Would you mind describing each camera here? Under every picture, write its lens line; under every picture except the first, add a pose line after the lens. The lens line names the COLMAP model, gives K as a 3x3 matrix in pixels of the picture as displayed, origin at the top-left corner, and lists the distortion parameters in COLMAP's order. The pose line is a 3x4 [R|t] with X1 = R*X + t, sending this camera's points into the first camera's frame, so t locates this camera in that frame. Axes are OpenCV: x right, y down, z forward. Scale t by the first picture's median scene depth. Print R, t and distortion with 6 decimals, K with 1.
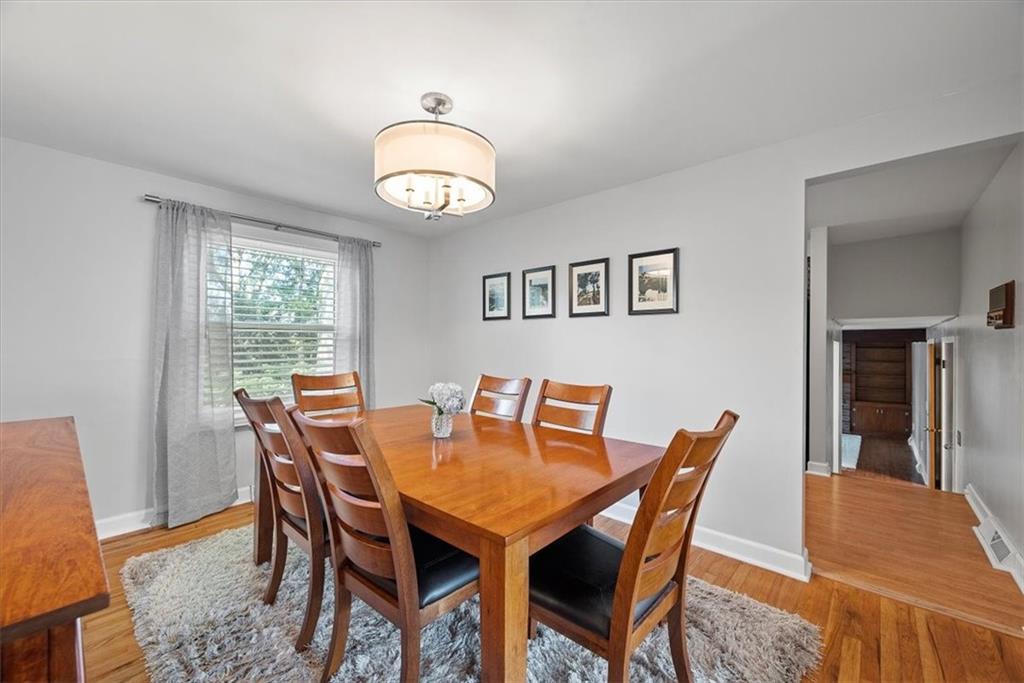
lens RADIAL K [[404.1, 0, 512.0], [0, 404.1, 341.5], [0, 0, 1]] dist [-0.001436, -0.000136]
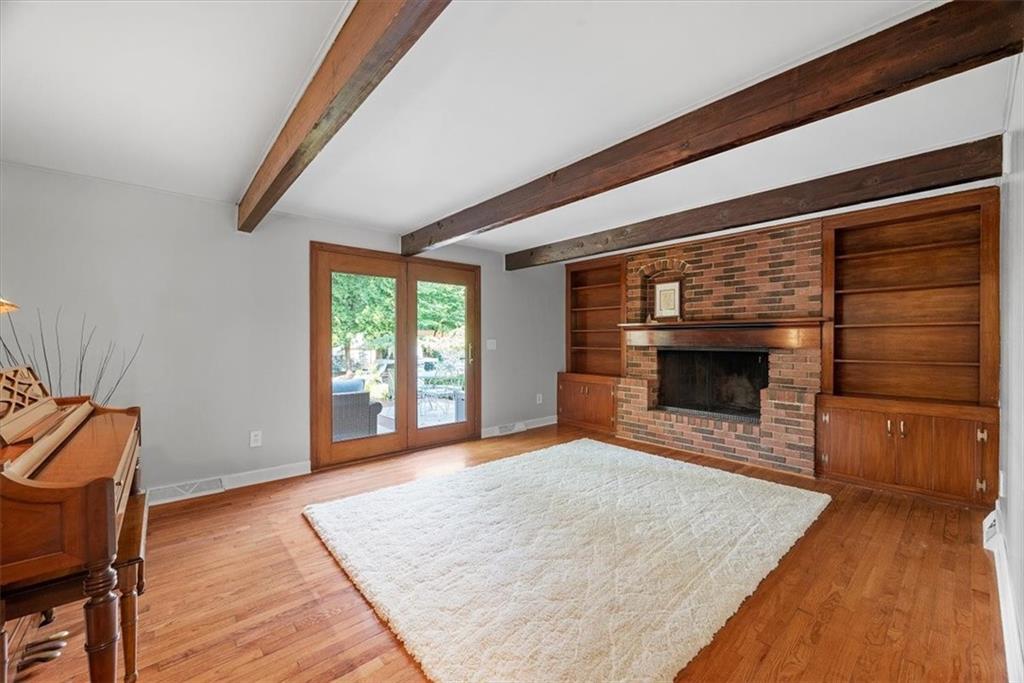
lens RADIAL K [[404.1, 0, 512.0], [0, 404.1, 341.5], [0, 0, 1]] dist [-0.001436, -0.000136]
pose [[0.992912, -0.001461, -0.118846, 0.630611], [0.002653, 0.999948, 0.009867, 0.097405], [0.118825, -0.010113, 0.992864, 0.622176]]
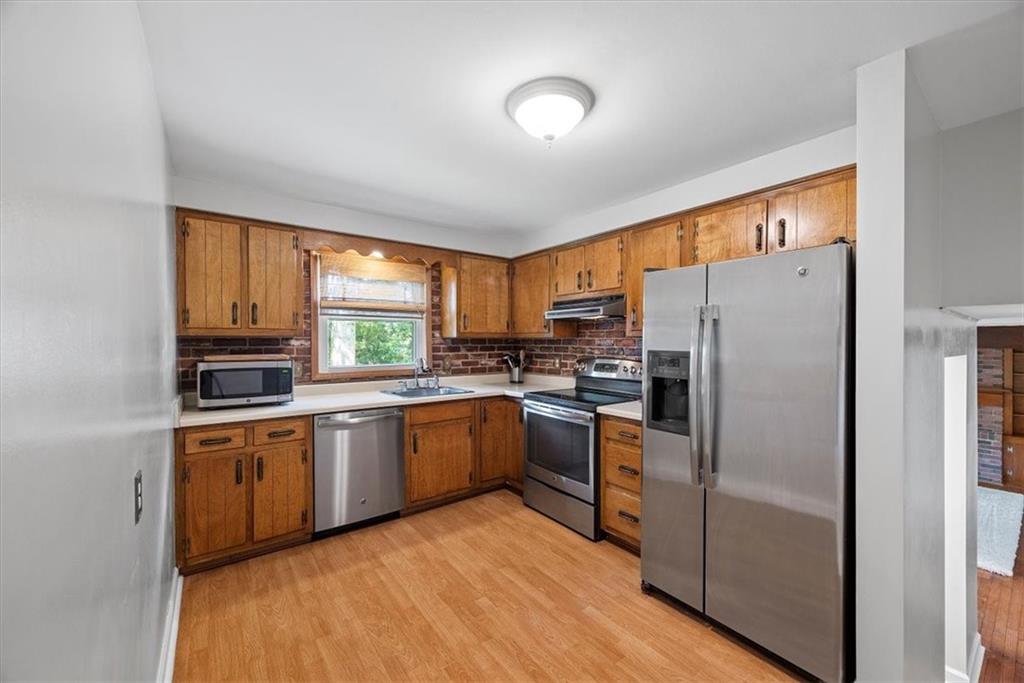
lens RADIAL K [[404.1, 0, 512.0], [0, 404.1, 341.5], [0, 0, 1]] dist [-0.001436, -0.000136]
pose [[0.981567, -0.003113, -0.191094, 0.210126], [0.004614, 0.999962, 0.007408, -0.009995], [0.191063, -0.008153, 0.981544, 0.239909]]
